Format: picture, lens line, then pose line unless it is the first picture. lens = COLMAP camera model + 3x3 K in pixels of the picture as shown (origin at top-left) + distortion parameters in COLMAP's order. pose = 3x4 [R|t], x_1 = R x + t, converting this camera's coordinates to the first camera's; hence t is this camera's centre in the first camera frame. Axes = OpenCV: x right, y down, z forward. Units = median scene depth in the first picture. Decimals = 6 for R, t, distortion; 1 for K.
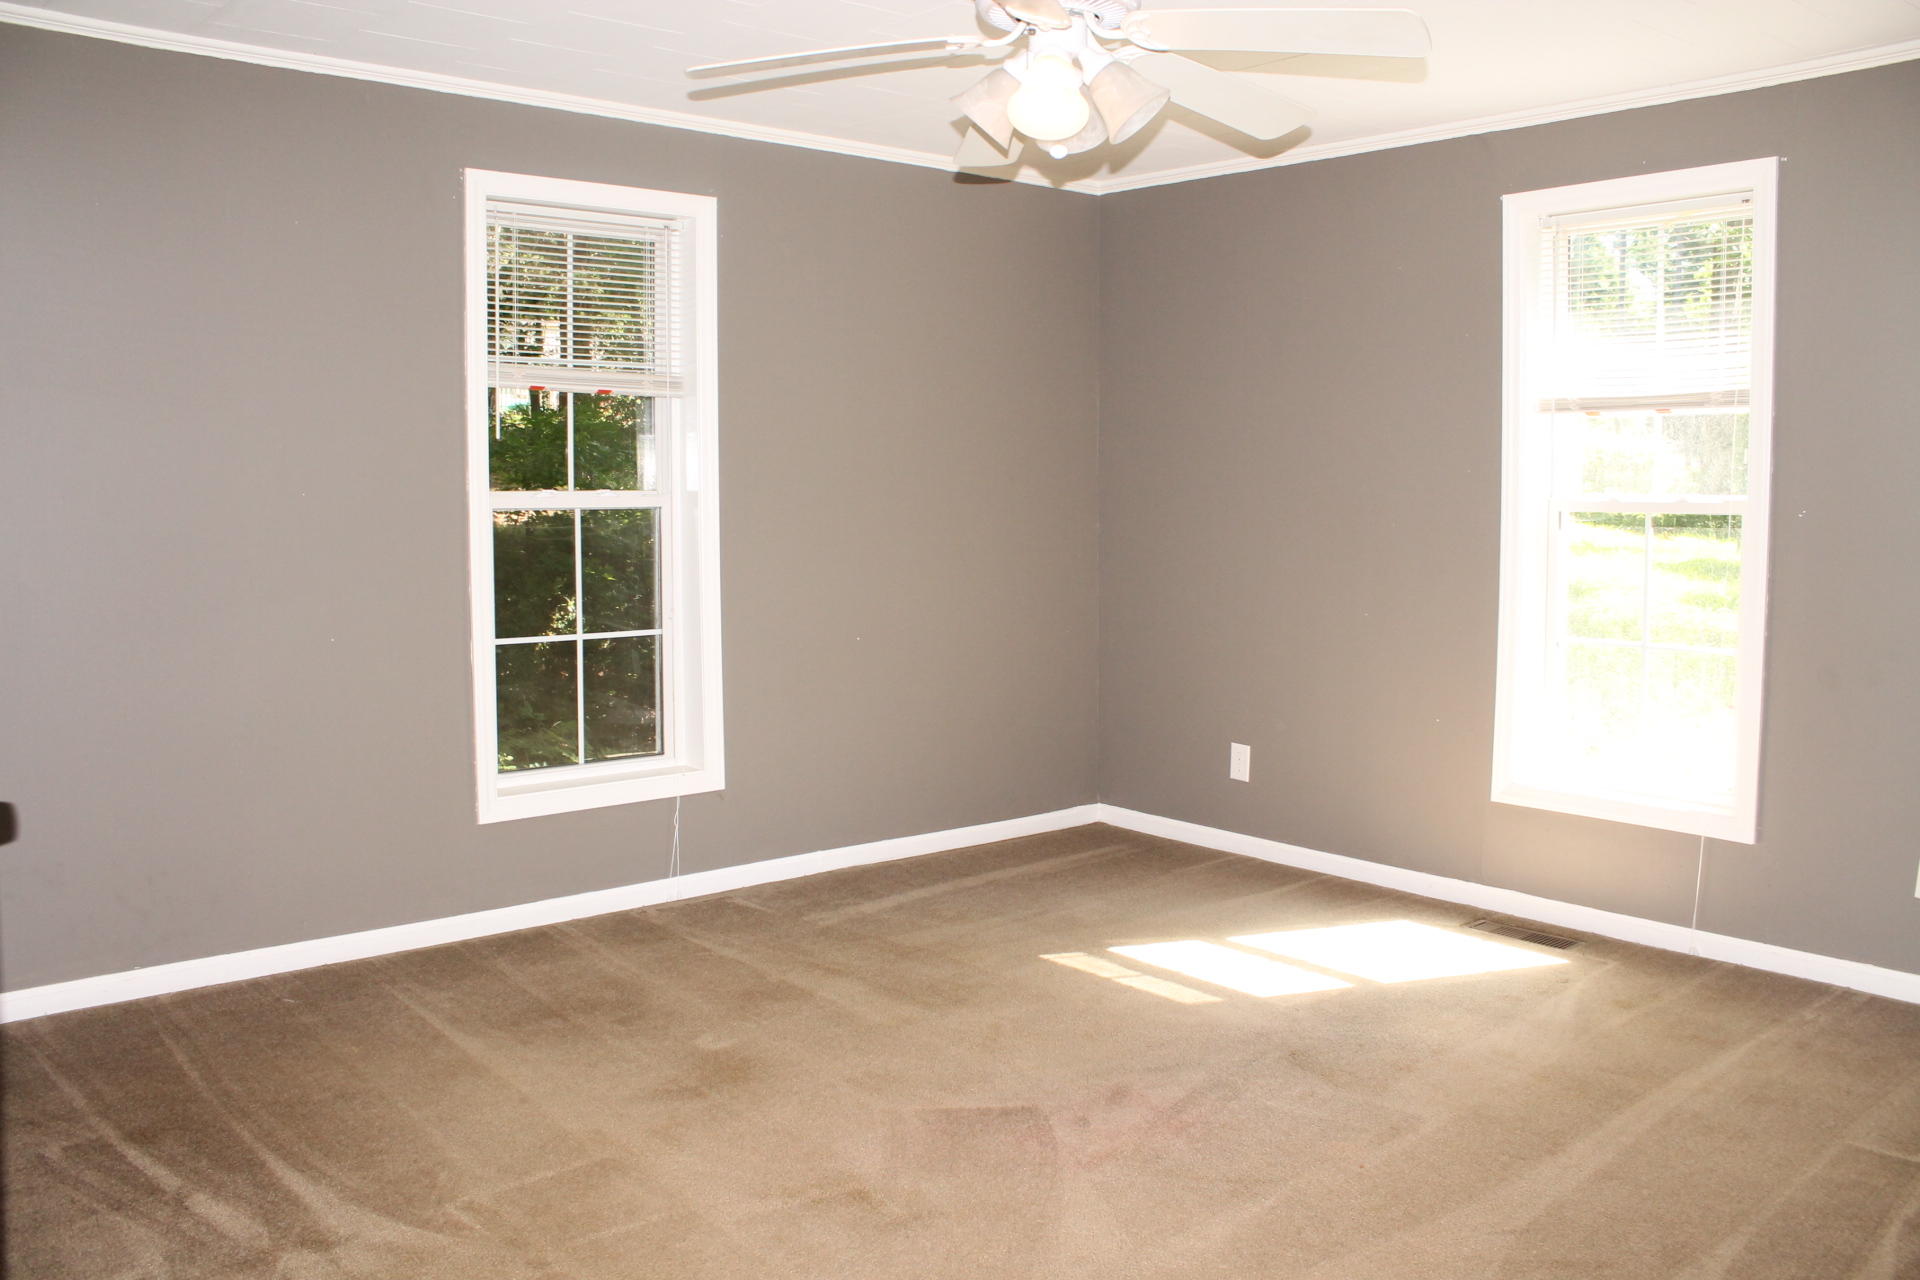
lens RADIAL K [[1623.4, 0, 965.8], [0, 1623.4, 640.5], [0, 0, 1]] dist [-0.166636, 0.157411]
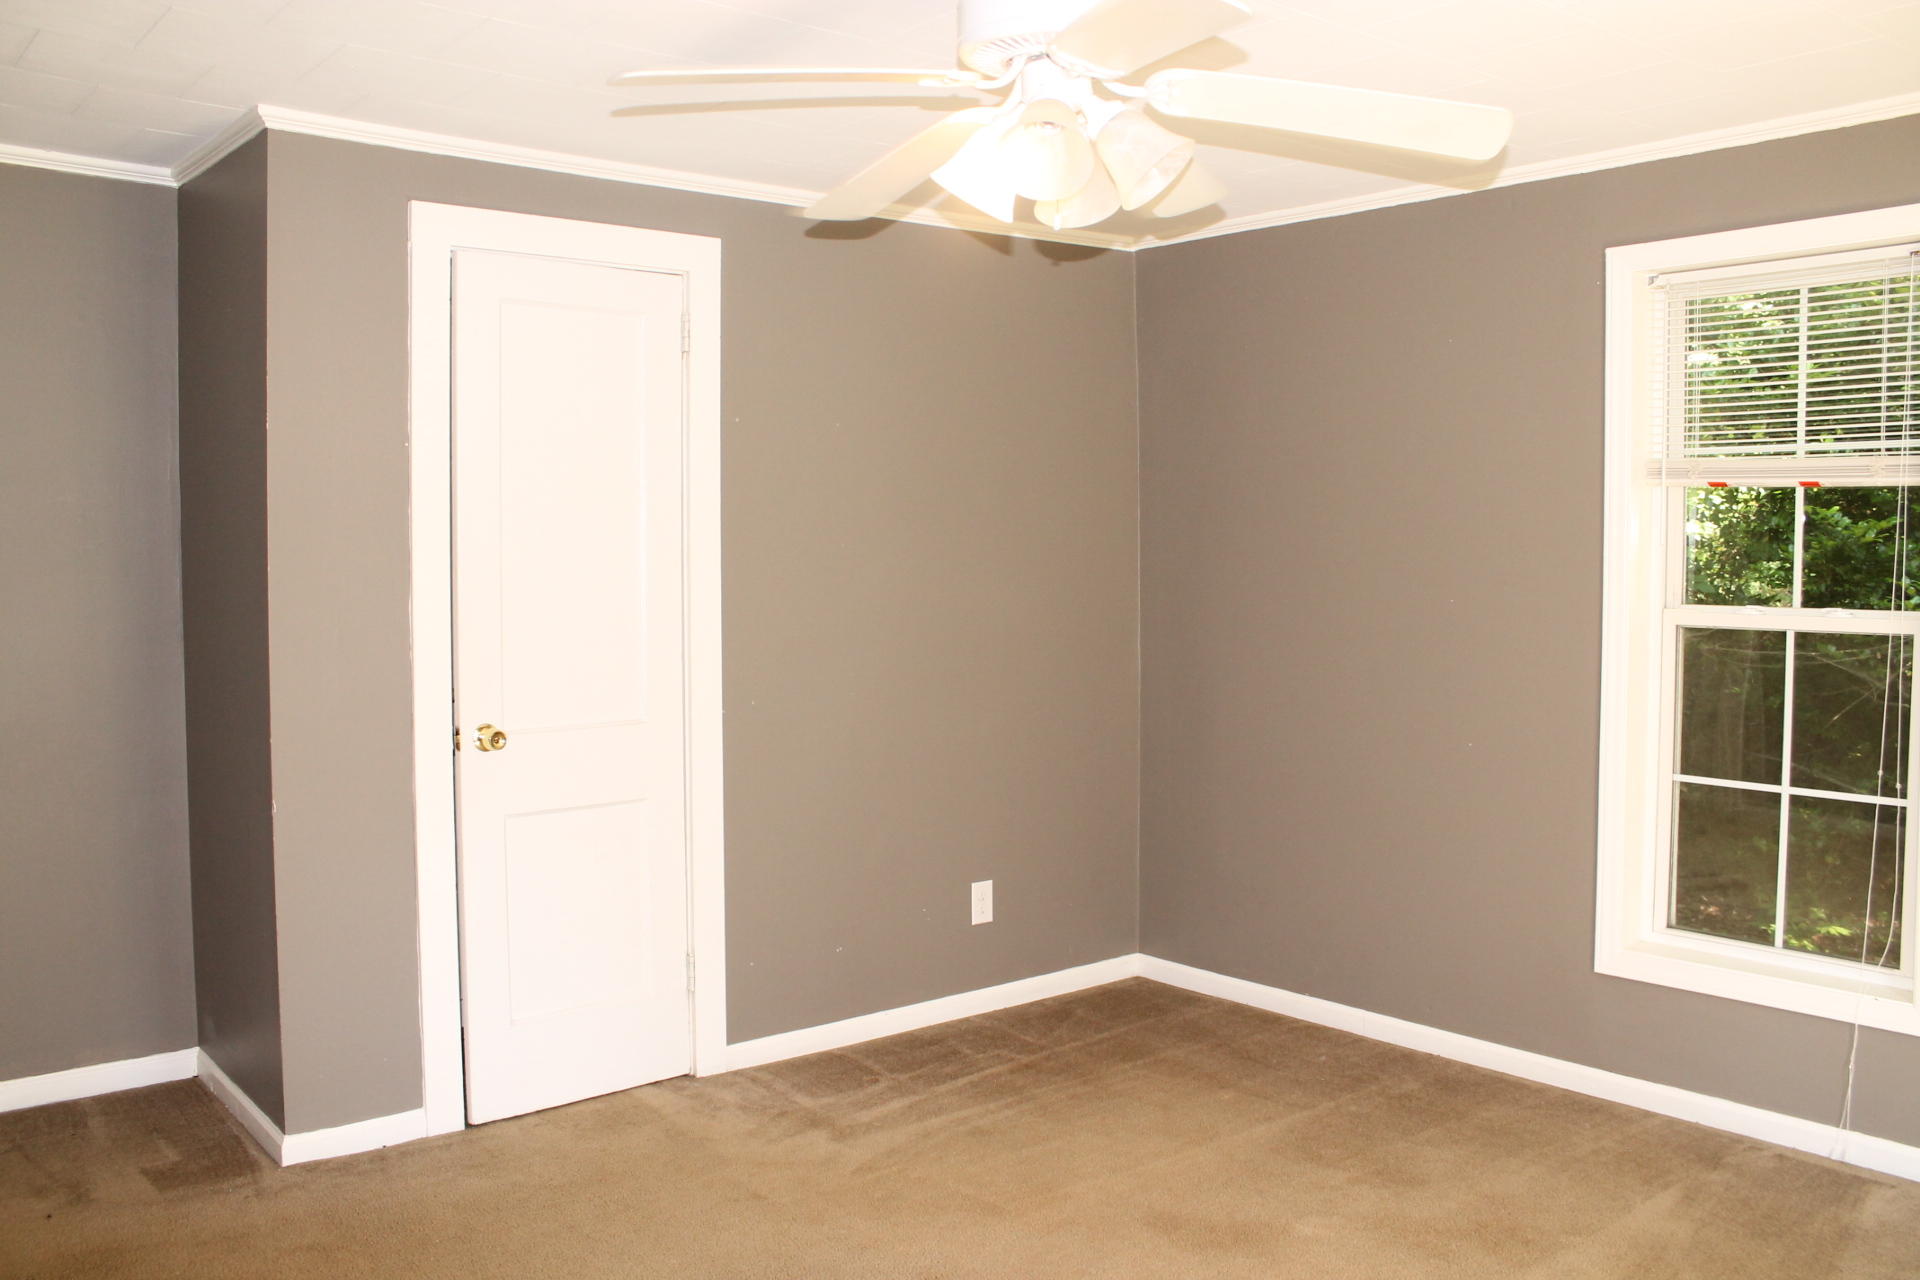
lens RADIAL K [[1623.4, 0, 965.8], [0, 1623.4, 640.5], [0, 0, 1]] dist [-0.166636, 0.157411]
pose [[-0.026508, 0.062519, -0.997692, 0.555196], [-0.090492, 0.993795, 0.064679, -0.091409], [0.995544, 0.091997, -0.020686, 0.612453]]
